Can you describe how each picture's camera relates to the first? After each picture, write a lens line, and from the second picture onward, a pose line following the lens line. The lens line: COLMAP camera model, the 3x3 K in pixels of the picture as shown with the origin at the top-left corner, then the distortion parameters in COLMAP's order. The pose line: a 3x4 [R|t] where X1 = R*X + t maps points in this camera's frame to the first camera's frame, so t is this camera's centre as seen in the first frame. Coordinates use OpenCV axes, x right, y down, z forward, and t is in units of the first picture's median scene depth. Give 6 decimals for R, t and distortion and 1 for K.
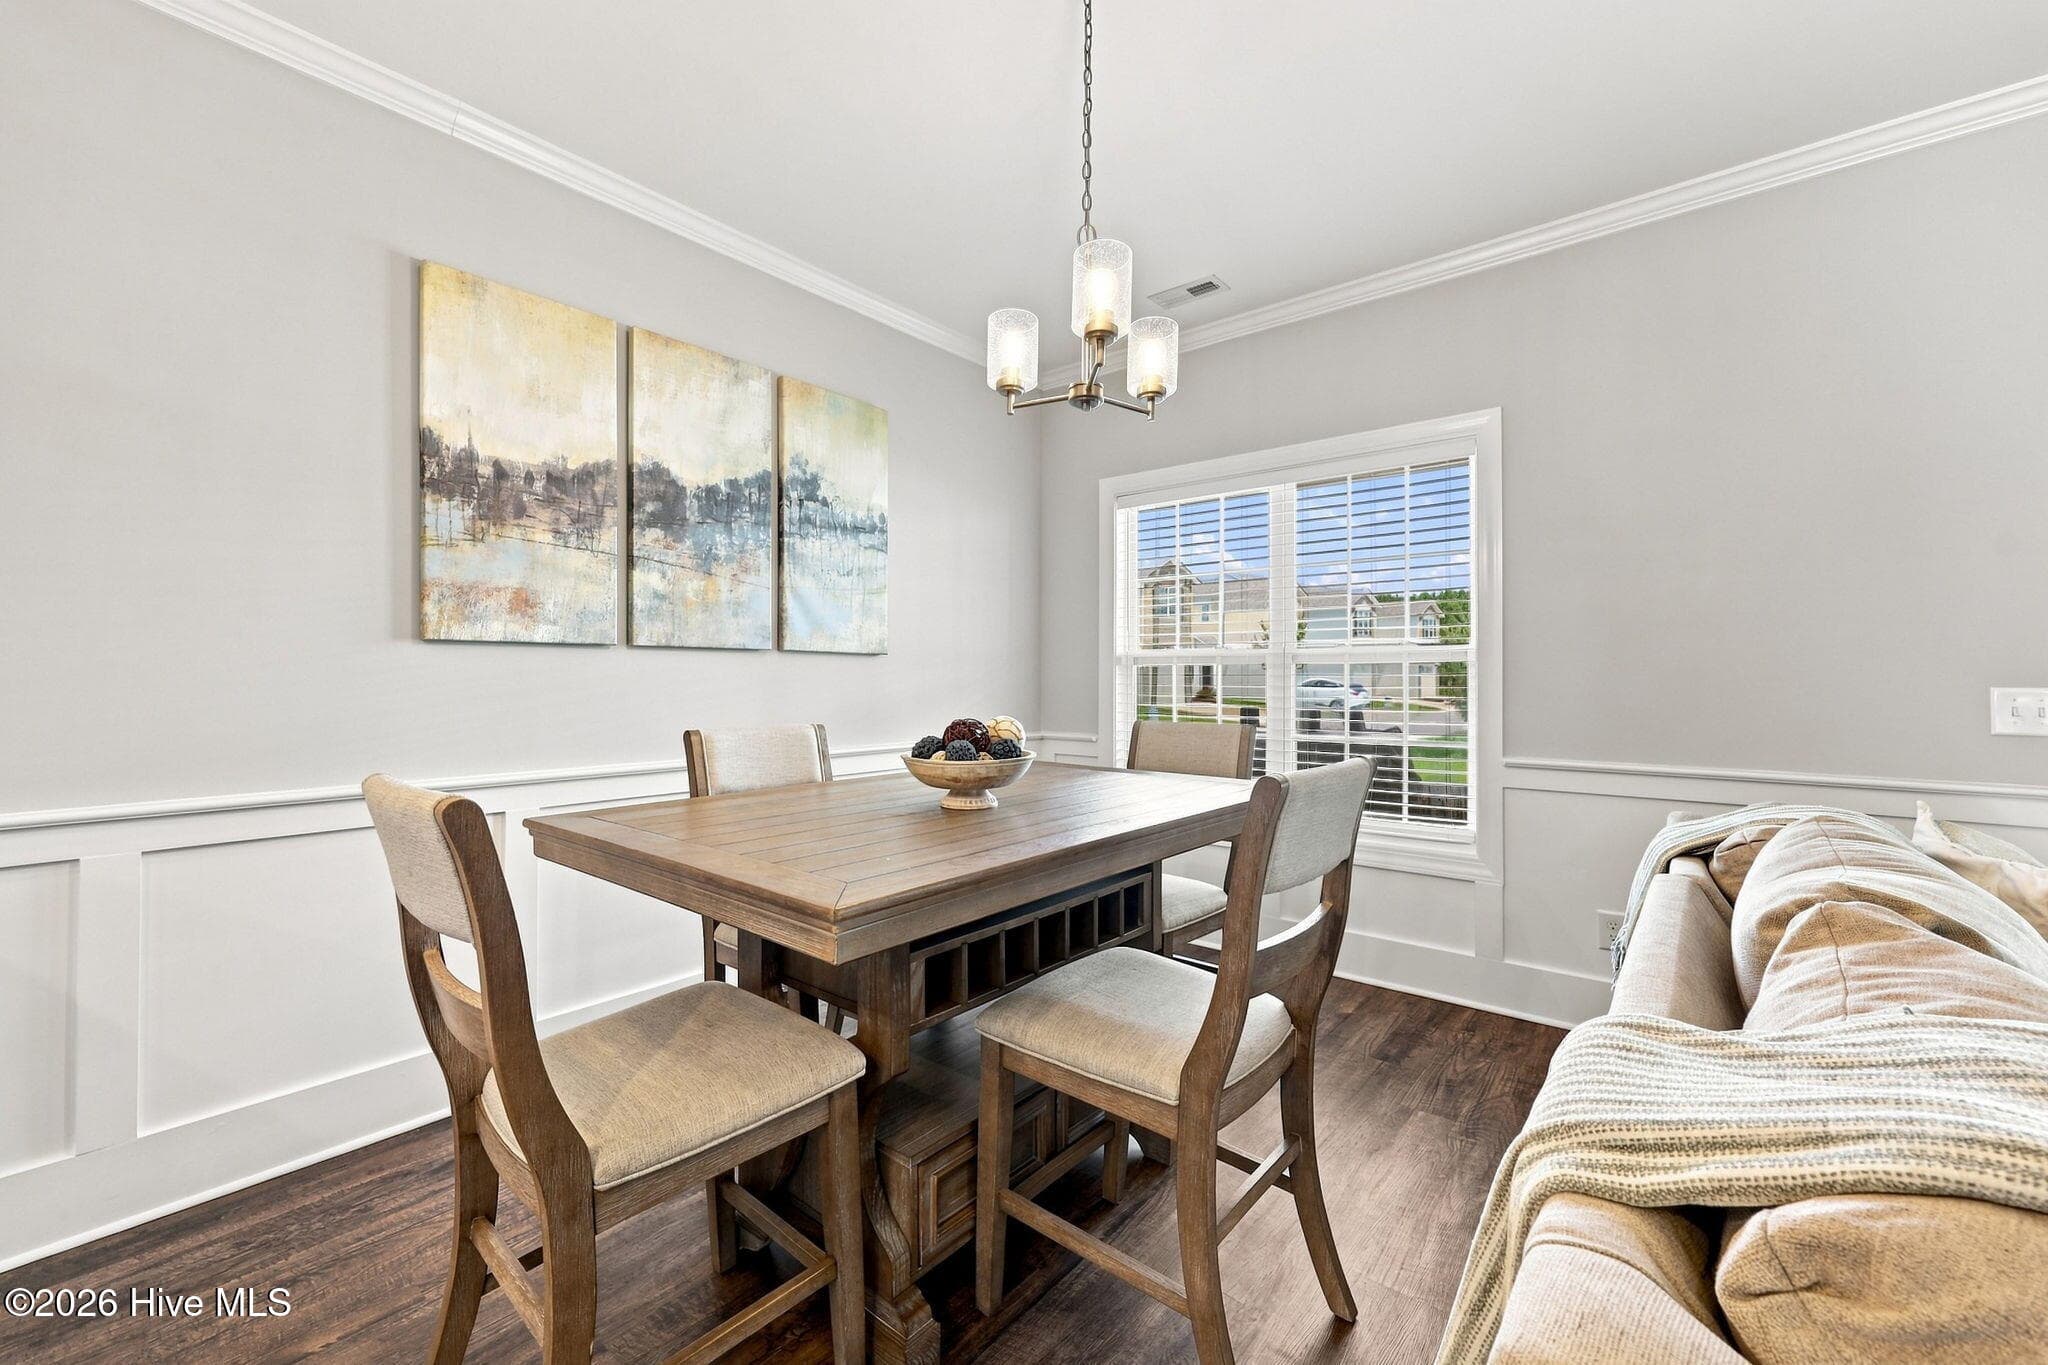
lens RADIAL K [[833.1, 0, 1024.0], [0, 833.1, 676.8], [0, 0, 1]] dist [0.002923, 0.000772]
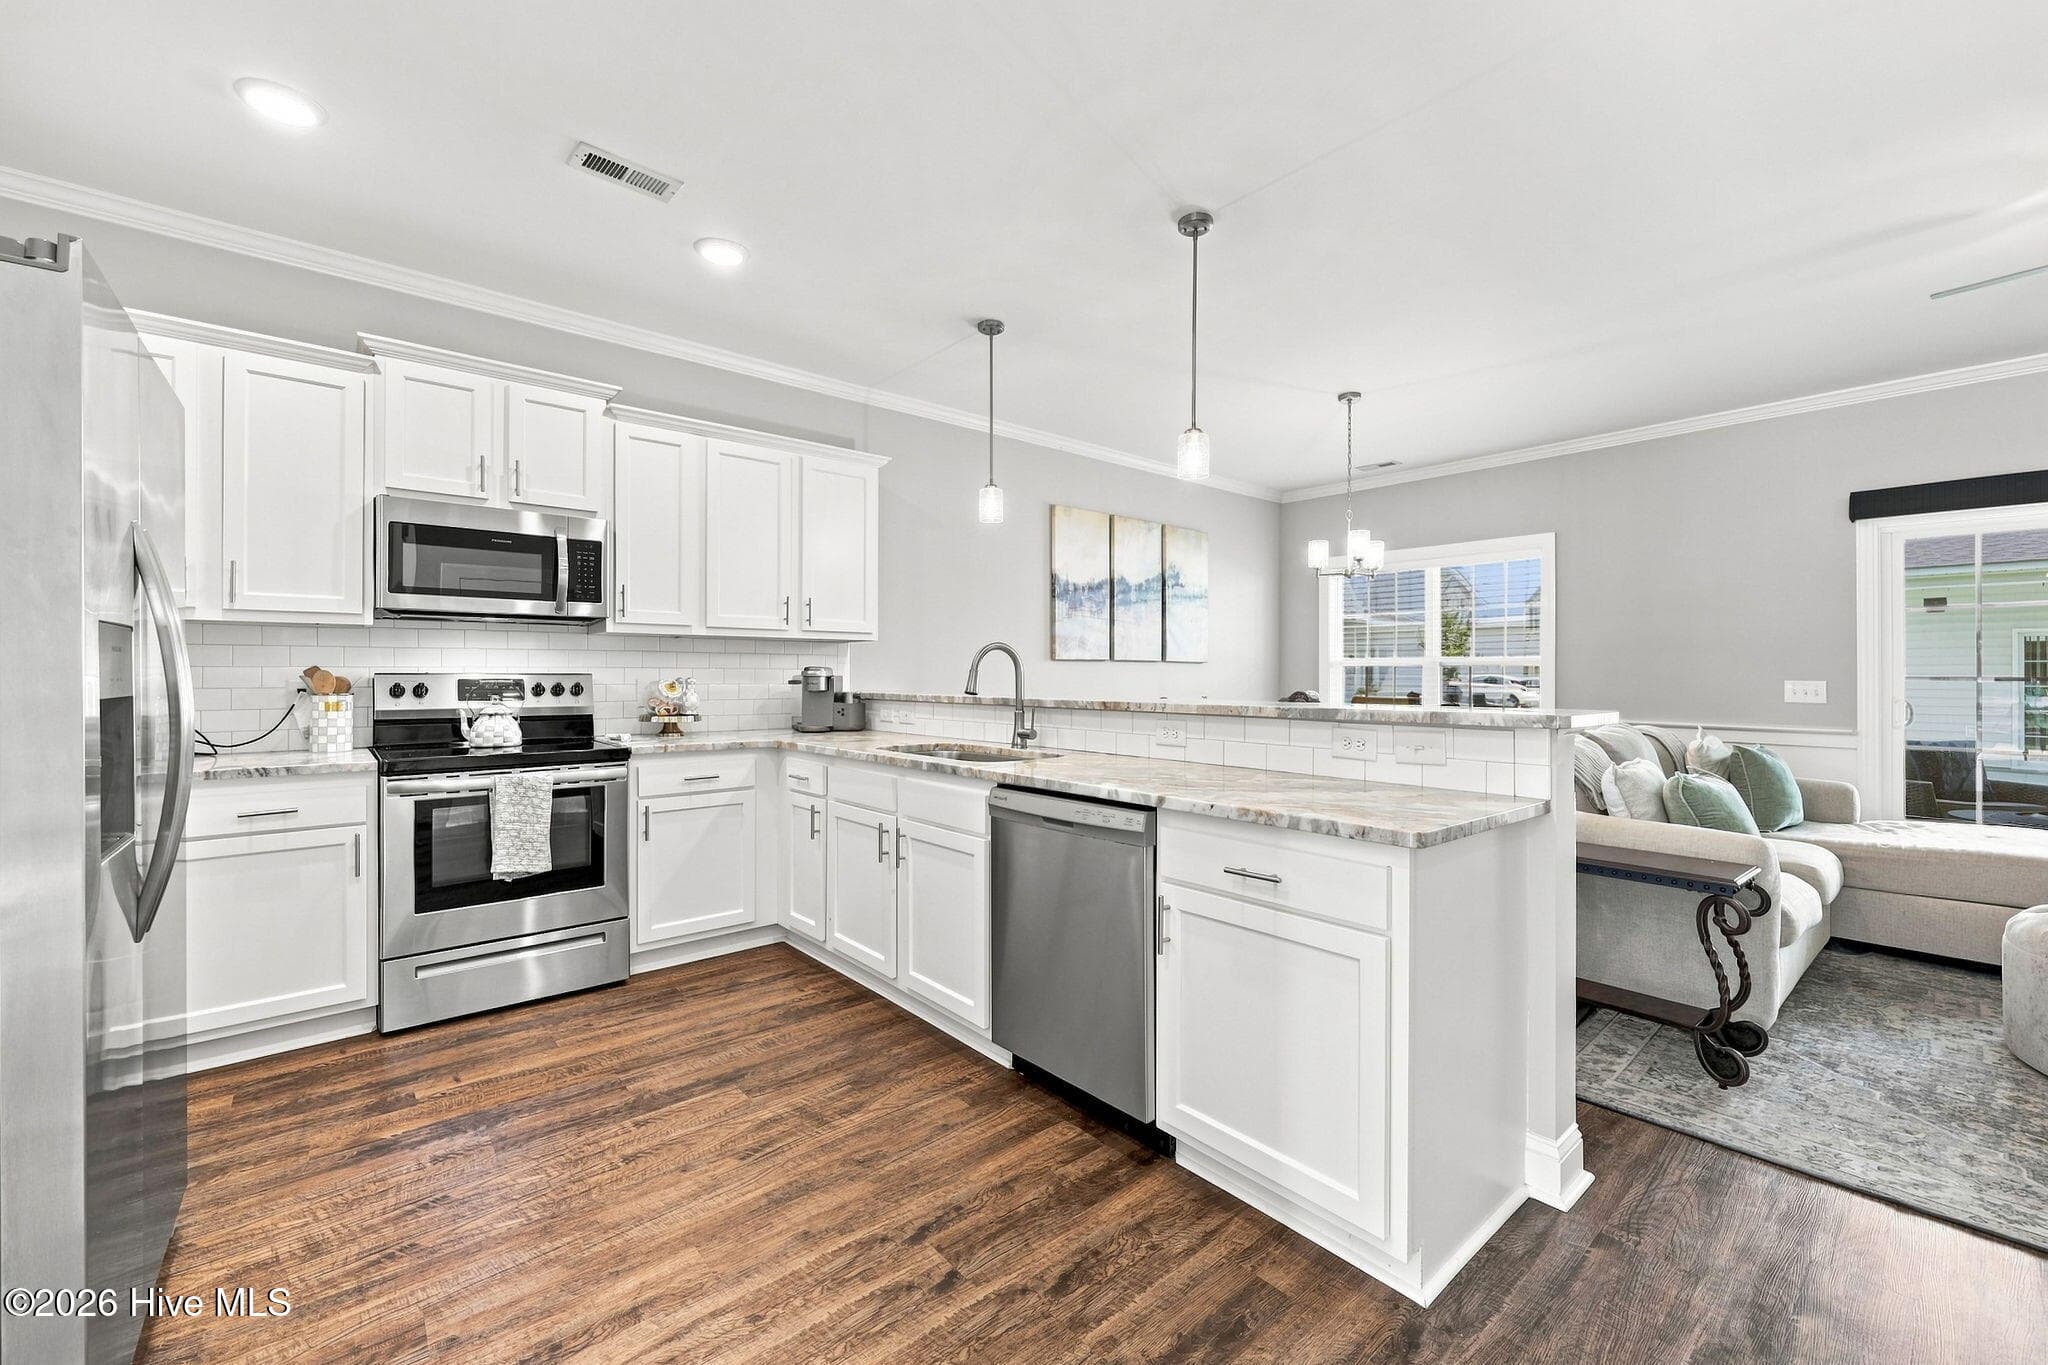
lens RADIAL K [[833.1, 0, 1021.3], [0, 833.1, 672.0], [0, 0, 1]] dist [0.002923, 0.000772]
pose [[0.986753, 0.000013, -0.162231, -0.345231], [0.000629, 0.999992, 0.003908, -0.015332], [0.162229, -0.003958, 0.986745, -1.167189]]
